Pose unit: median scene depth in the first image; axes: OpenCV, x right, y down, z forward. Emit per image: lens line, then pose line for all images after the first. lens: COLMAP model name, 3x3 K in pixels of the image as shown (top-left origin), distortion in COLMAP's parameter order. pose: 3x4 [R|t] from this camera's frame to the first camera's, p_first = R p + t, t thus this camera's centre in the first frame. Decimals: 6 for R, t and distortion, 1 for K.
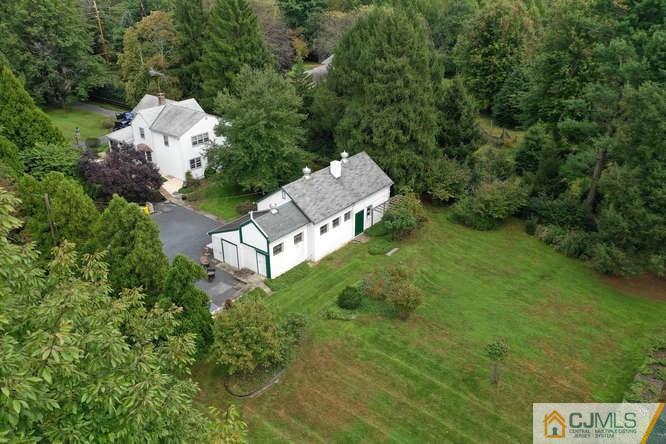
lens RADIAL K [[526.1, 0, 331.8], [0, 526.1, 225.0], [0, 0, 1]] dist [-0.004925, -0.002517]
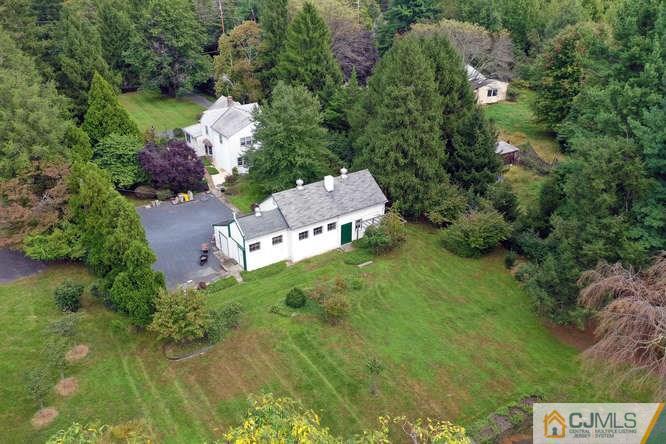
lens RADIAL K [[526.1, 0, 331.6], [0, 526.1, 224.3], [0, 0, 1]] dist [-0.004925, -0.002517]
pose [[0.957558, 0.136669, -0.253779, 0.281030], [-0.132123, 0.990617, 0.034957, -0.054086], [0.256175, 0.000057, 0.966630, -0.074875]]
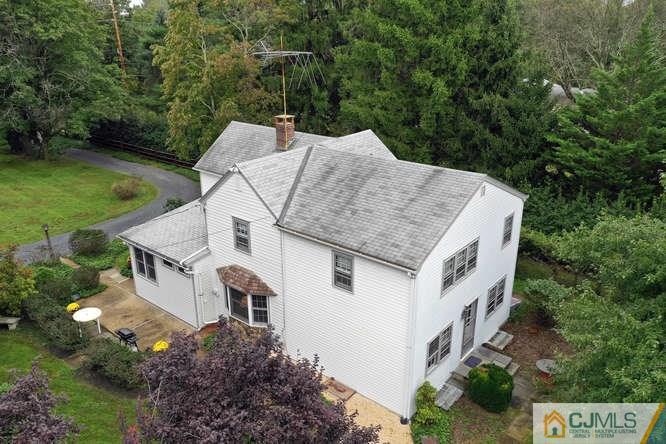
lens RADIAL K [[526.1, 0, 330.8], [0, 526.1, 220.9], [0, 0, 1]] dist [-0.004925, -0.002517]
pose [[0.999885, 0.001750, -0.015053, -0.369312], [-0.003306, 0.994572, -0.103995, -0.183726], [0.014789, 0.104032, 0.994464, 0.841180]]
